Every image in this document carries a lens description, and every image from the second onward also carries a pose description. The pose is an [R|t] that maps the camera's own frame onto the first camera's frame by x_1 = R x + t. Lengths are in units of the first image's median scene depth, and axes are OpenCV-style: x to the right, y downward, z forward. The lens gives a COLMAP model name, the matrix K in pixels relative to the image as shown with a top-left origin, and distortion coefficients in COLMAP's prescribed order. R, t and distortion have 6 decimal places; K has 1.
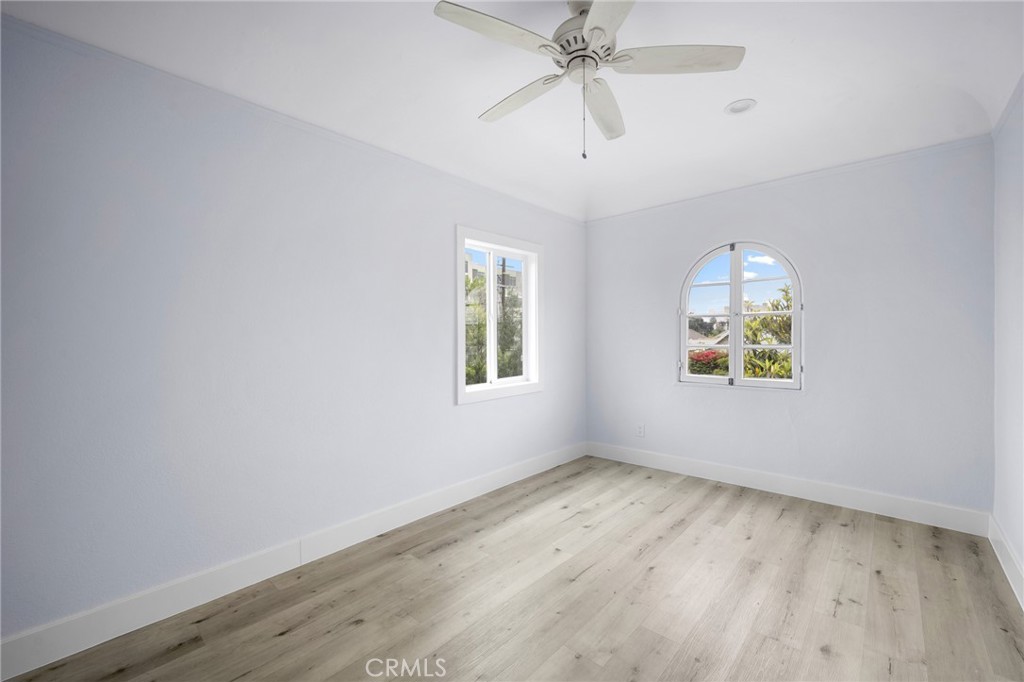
lens RADIAL K [[415.8, 0, 518.5], [0, 415.8, 343.8], [0, 0, 1]] dist [0.000853, 0.000069]
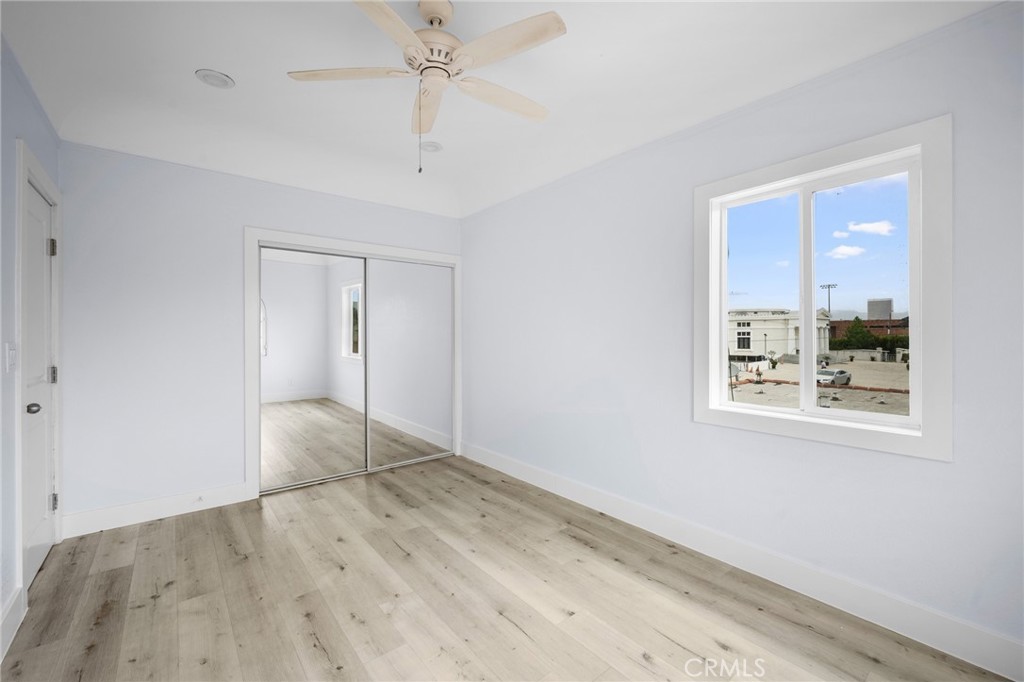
lens RADIAL K [[424.9, 0, 512.4], [0, 424.9, 337.4], [0, 0, 1]] dist [0.000187, -0.000001]
pose [[-0.156101, 0.012545, -0.987661, 0.857426], [-0.009893, 0.999849, 0.014263, -0.021177], [0.987692, 0.011997, -0.155954, 0.988784]]
